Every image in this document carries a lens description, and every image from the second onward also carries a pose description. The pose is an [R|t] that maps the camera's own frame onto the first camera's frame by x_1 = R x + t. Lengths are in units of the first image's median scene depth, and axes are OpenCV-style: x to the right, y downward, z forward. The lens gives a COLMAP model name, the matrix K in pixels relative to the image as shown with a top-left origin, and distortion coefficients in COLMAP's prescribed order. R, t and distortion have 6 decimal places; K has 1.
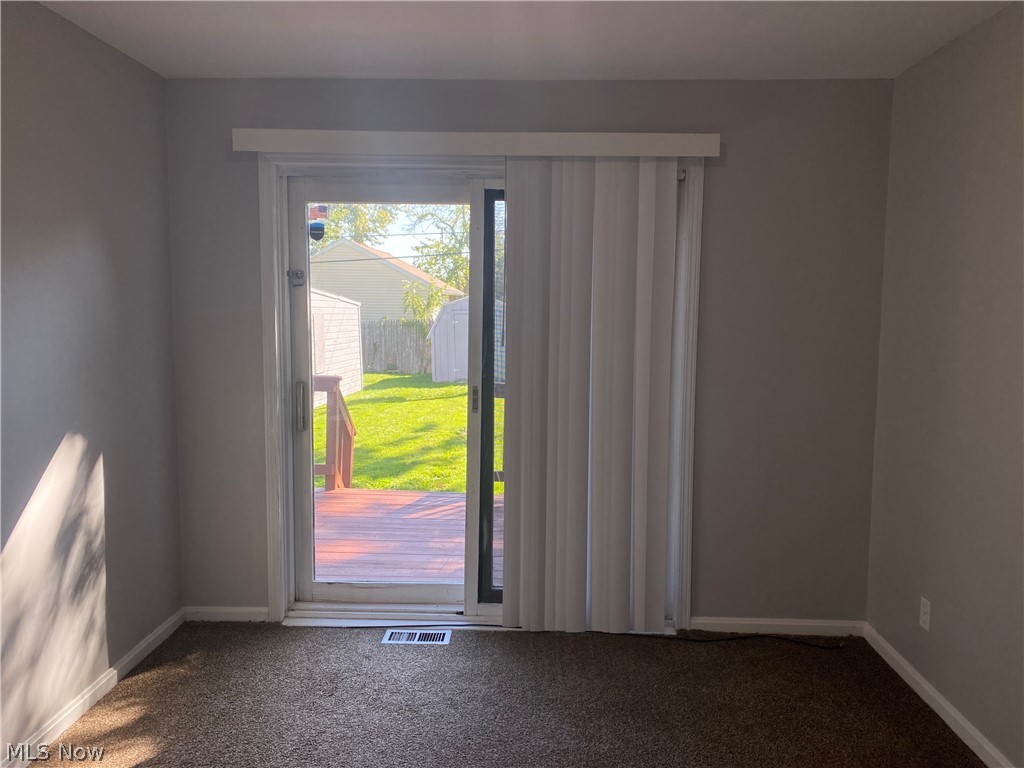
lens RADIAL K [[782.9, 0, 507.3], [0, 782.9, 378.7], [0, 0, 1]] dist [0.040349, -0.044140]
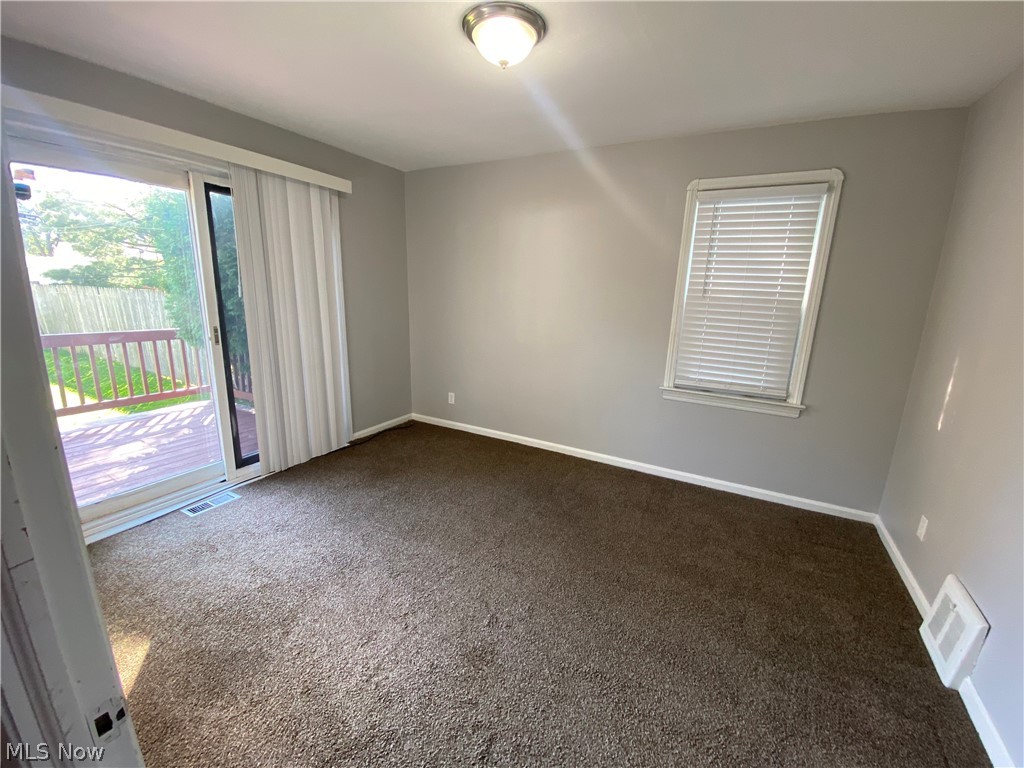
lens RADIAL K [[409.7, 0, 512.0], [0, 409.7, 384.0], [0, 0, 1]] dist [0.043168, -0.026285]
pose [[0.459601, -0.201093, 0.865060, -0.473576], [0.058875, 0.978785, 0.196250, -0.005319], [-0.886172, -0.039267, 0.461690, 0.161635]]
